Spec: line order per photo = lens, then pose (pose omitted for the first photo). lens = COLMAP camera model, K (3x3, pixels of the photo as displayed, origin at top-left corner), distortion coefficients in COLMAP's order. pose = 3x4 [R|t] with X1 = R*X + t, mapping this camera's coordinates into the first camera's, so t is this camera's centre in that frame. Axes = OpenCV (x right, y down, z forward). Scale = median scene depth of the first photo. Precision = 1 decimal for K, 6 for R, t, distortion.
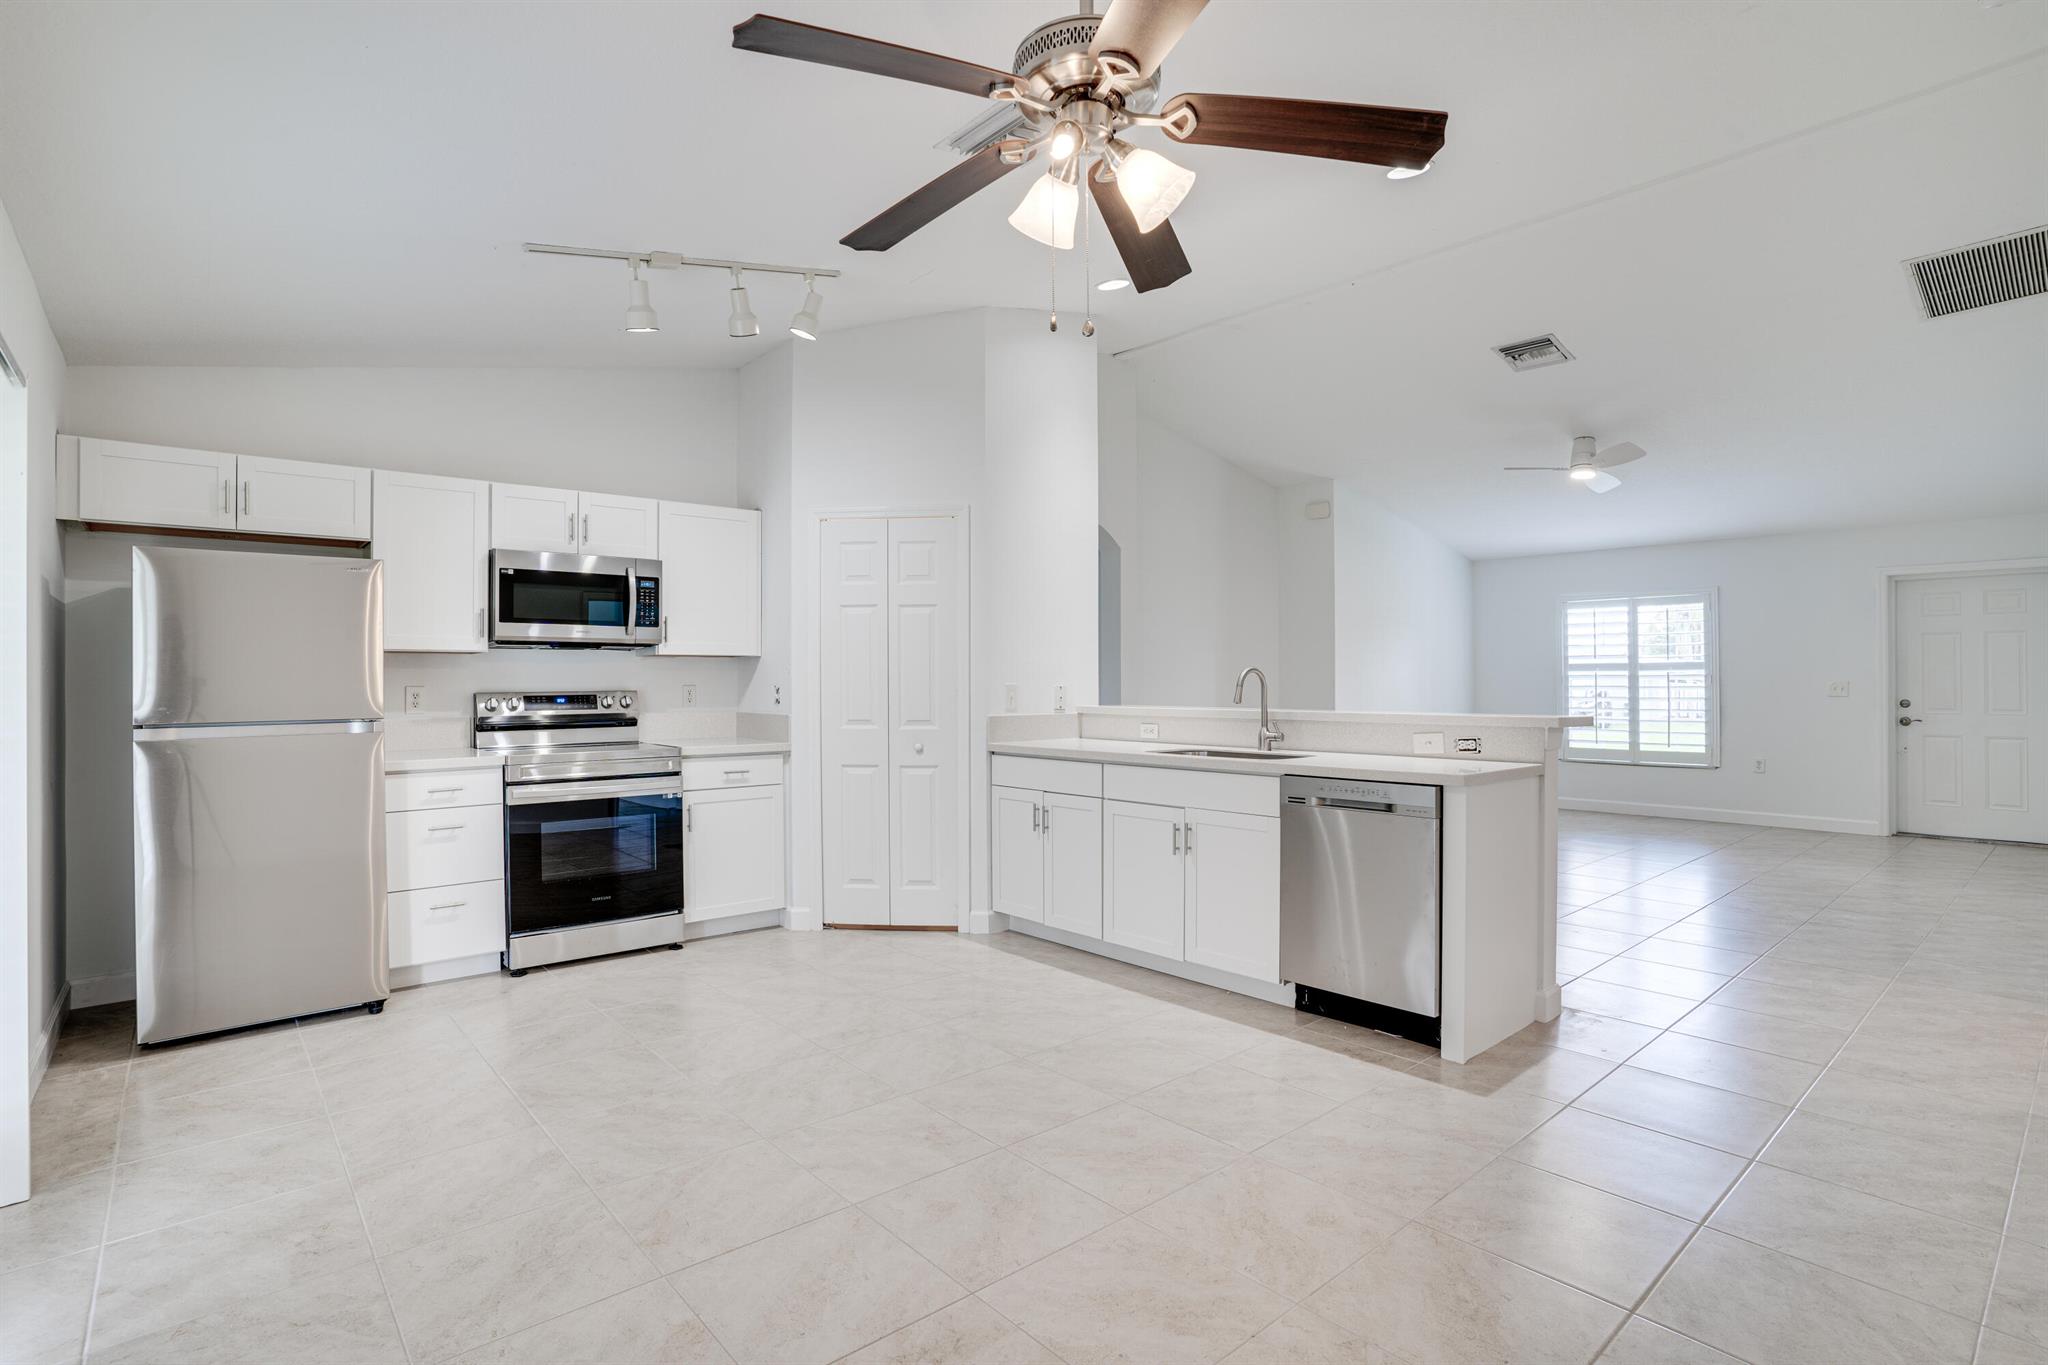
lens RADIAL K [[997.1, 0, 1025.6], [0, 997.1, 673.9], [0, 0, 1]] dist [-0.083713, 0.039647]
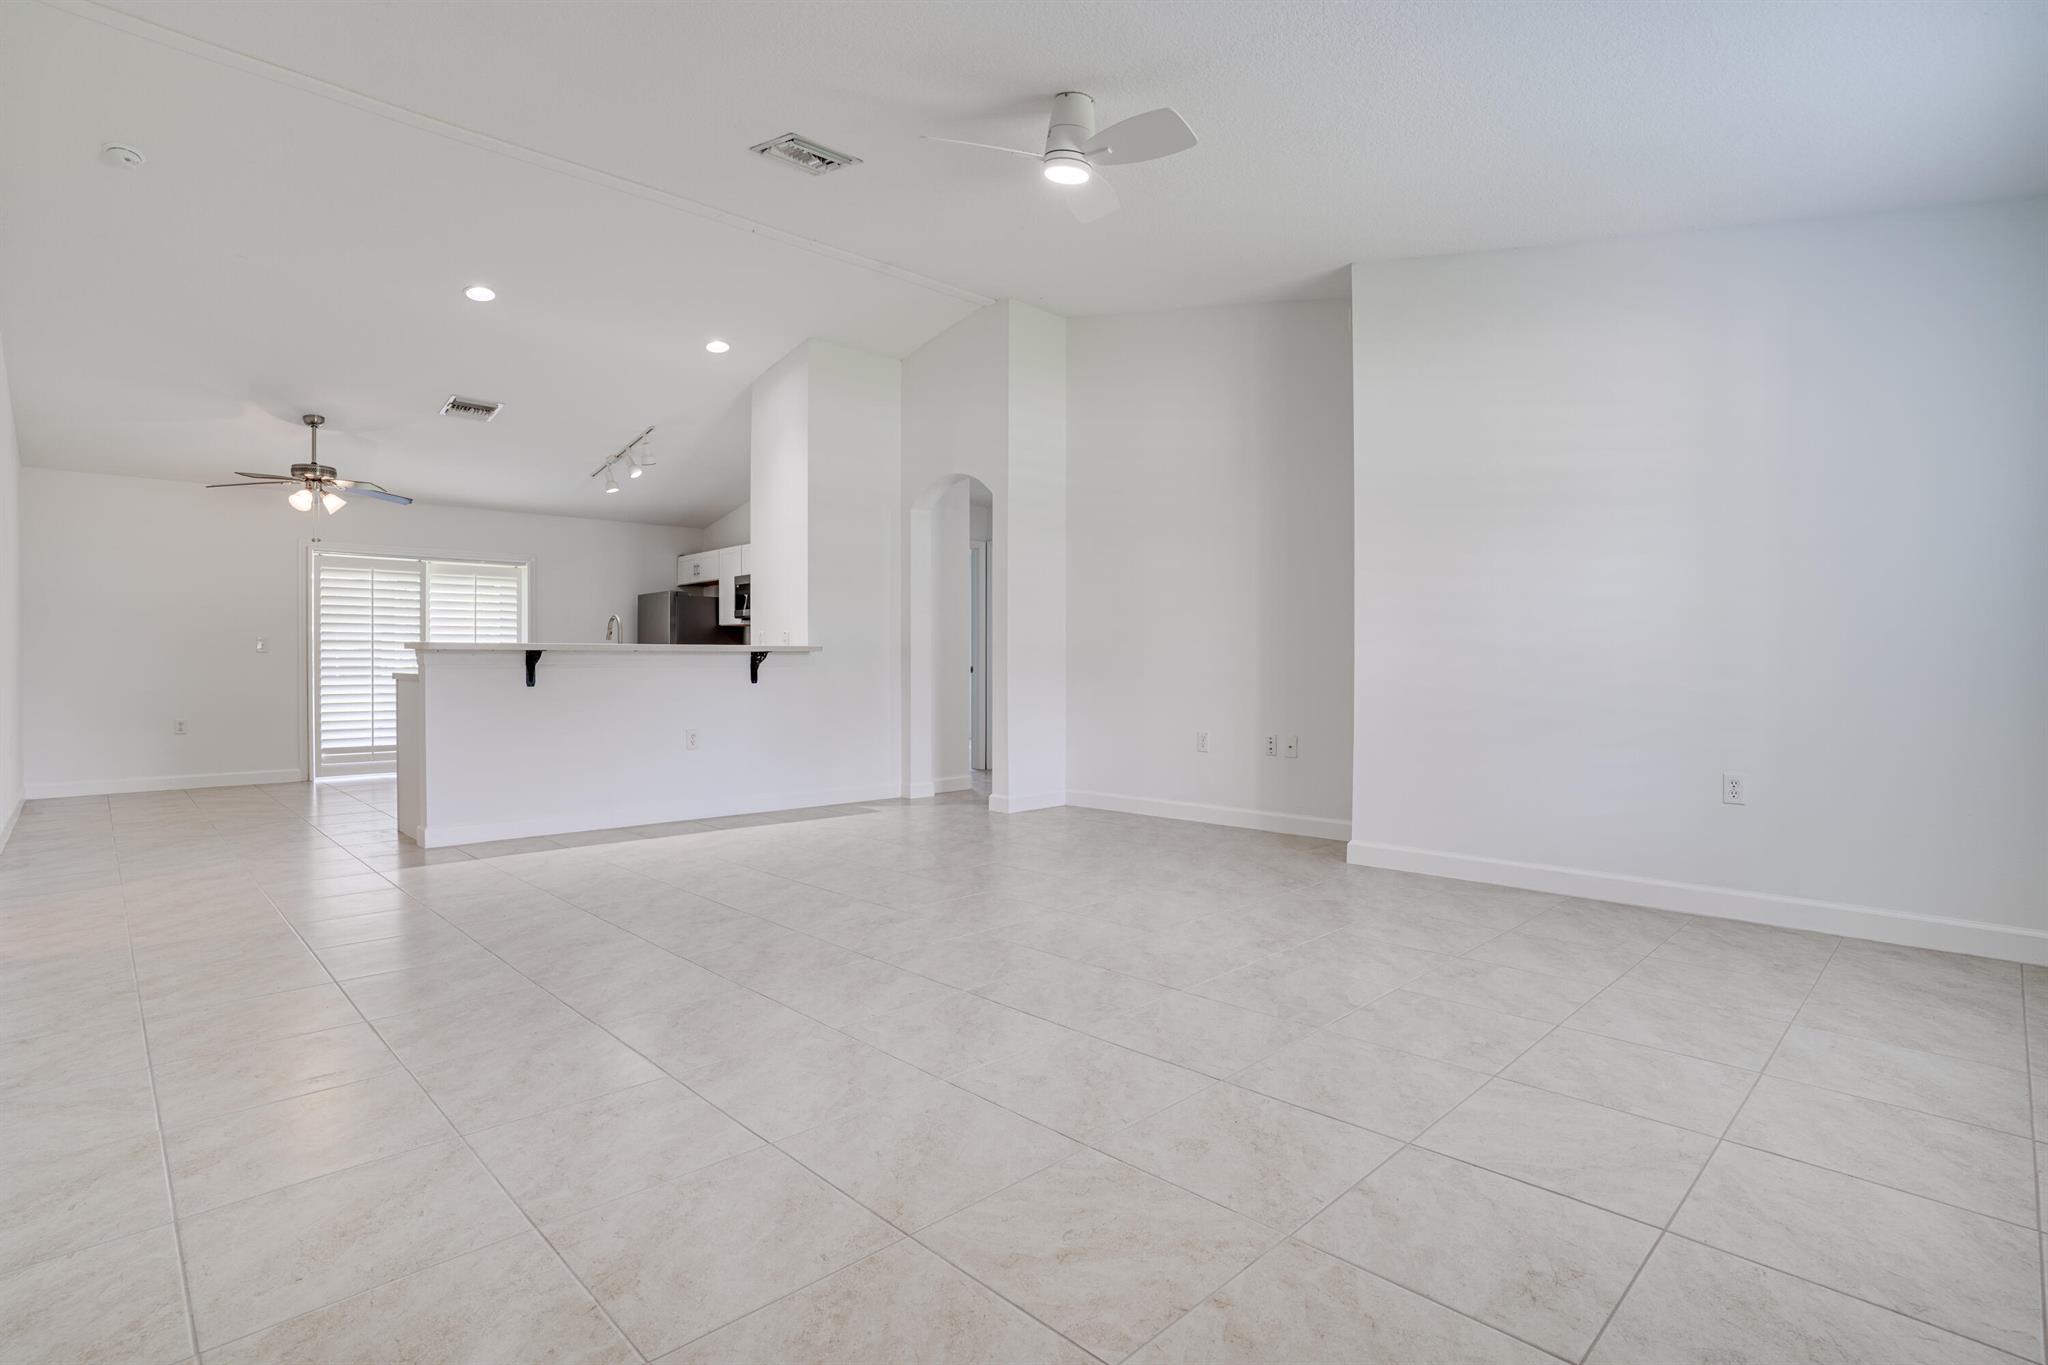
lens RADIAL K [[1002.2, 0, 1024.0], [0, 1002.2, 682.5], [0, 0, 1]] dist [-0.104136, 0.058163]
pose [[0.070345, 0.018791, -0.997346, 1.323419], [0.006353, 0.999794, 0.019286, 0.052826], [0.997502, -0.007692, 0.070211, 1.149711]]
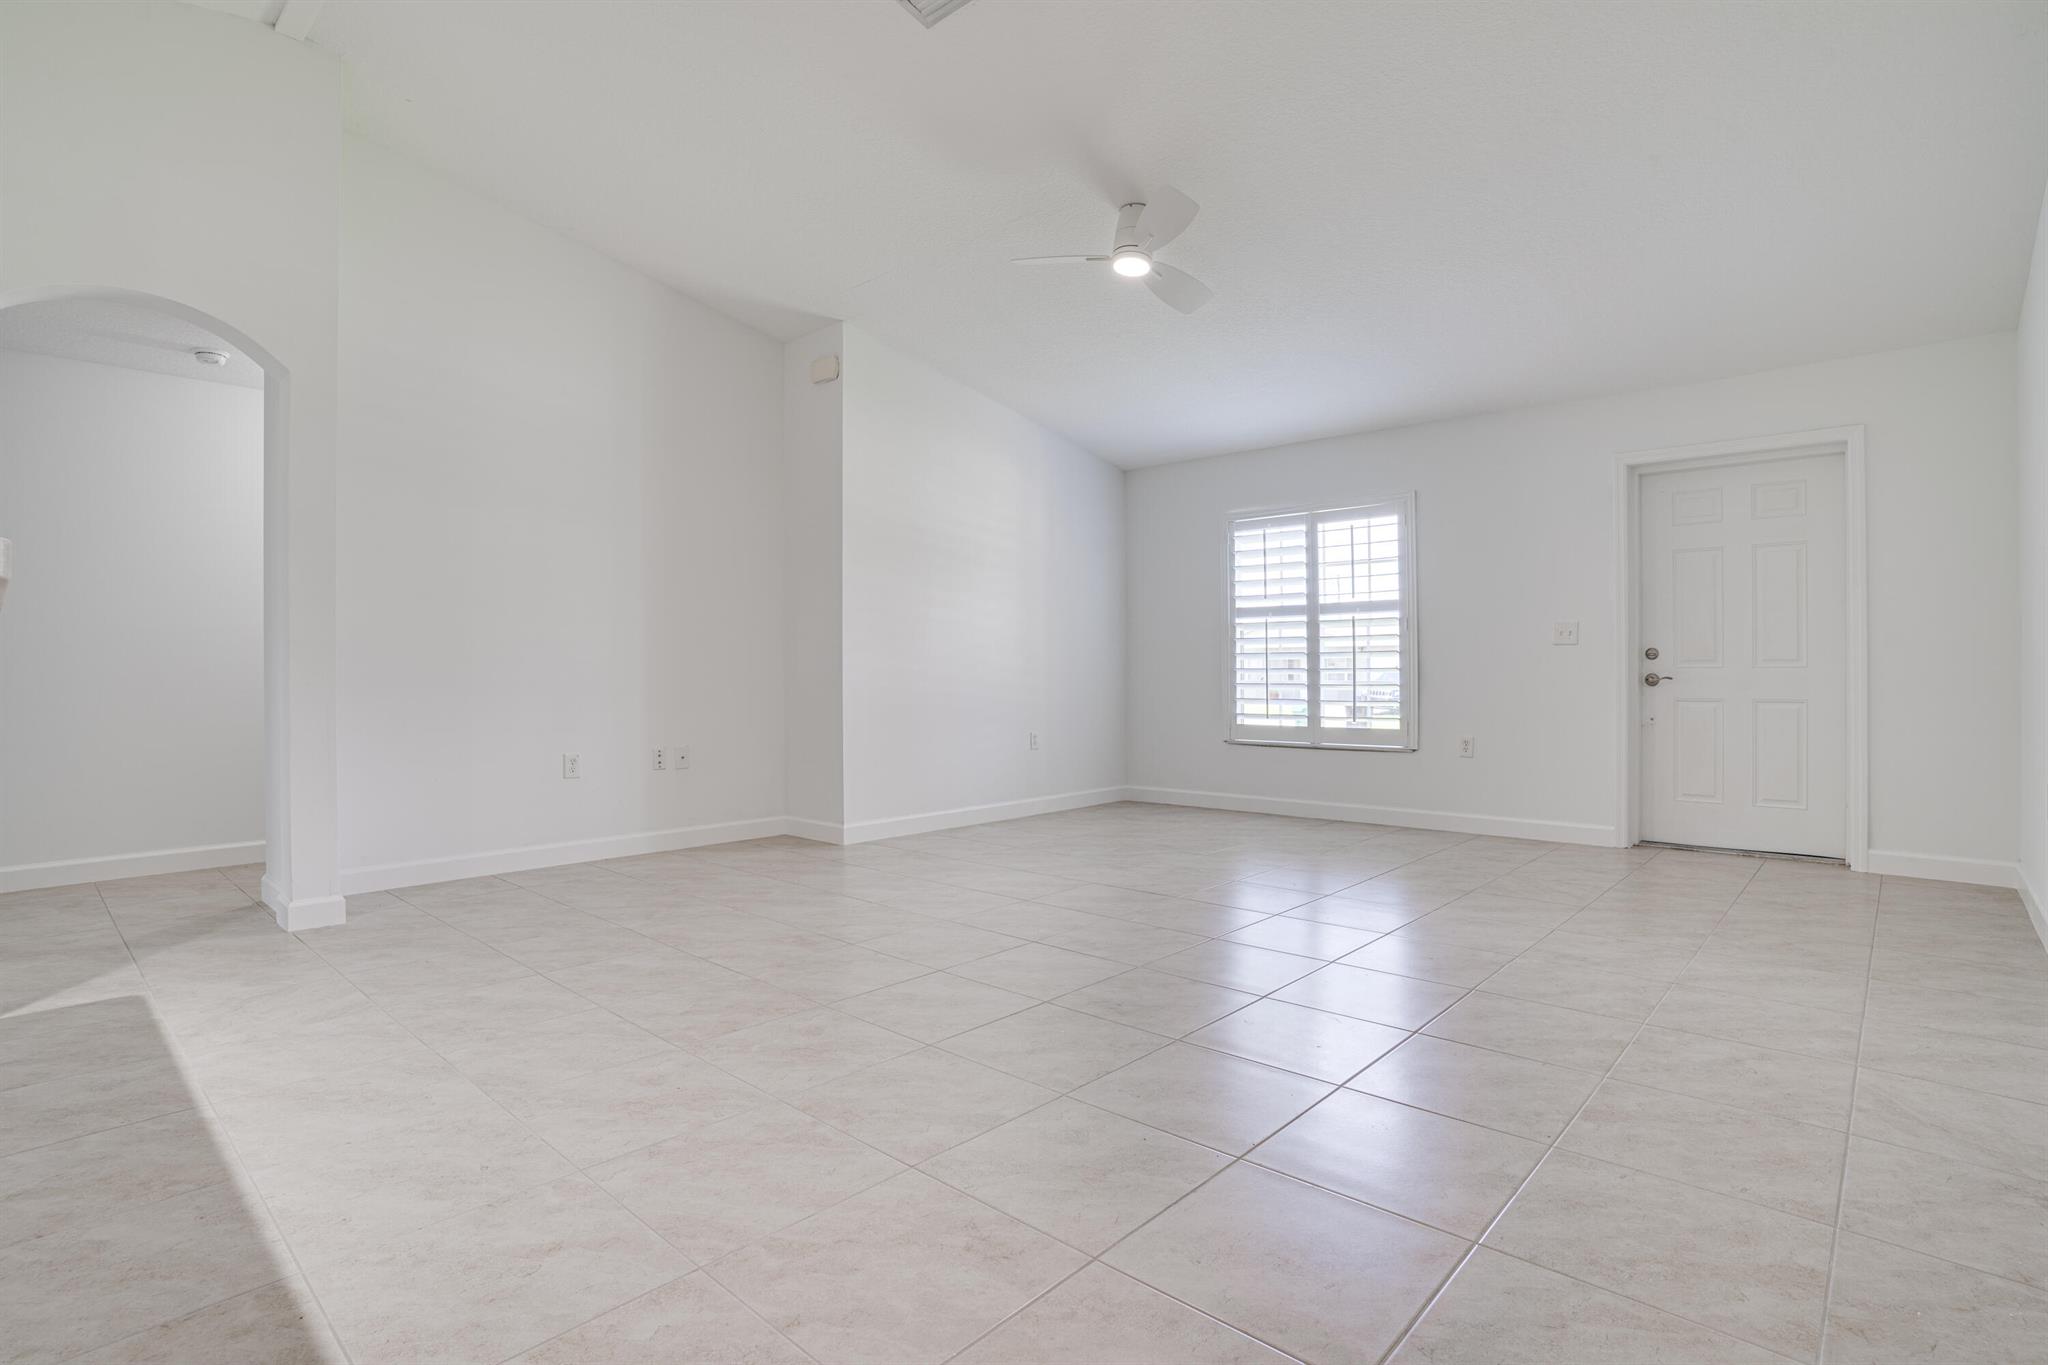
lens RADIAL K [[997.1, 0, 1025.6], [0, 997.1, 673.9], [0, 0, 1]] dist [-0.083713, 0.039647]
pose [[0.993432, -0.002381, 0.114396, 0.510751], [0.001248, 0.999949, 0.009974, 0.049247], [-0.114414, -0.009766, 0.993385, 0.465445]]
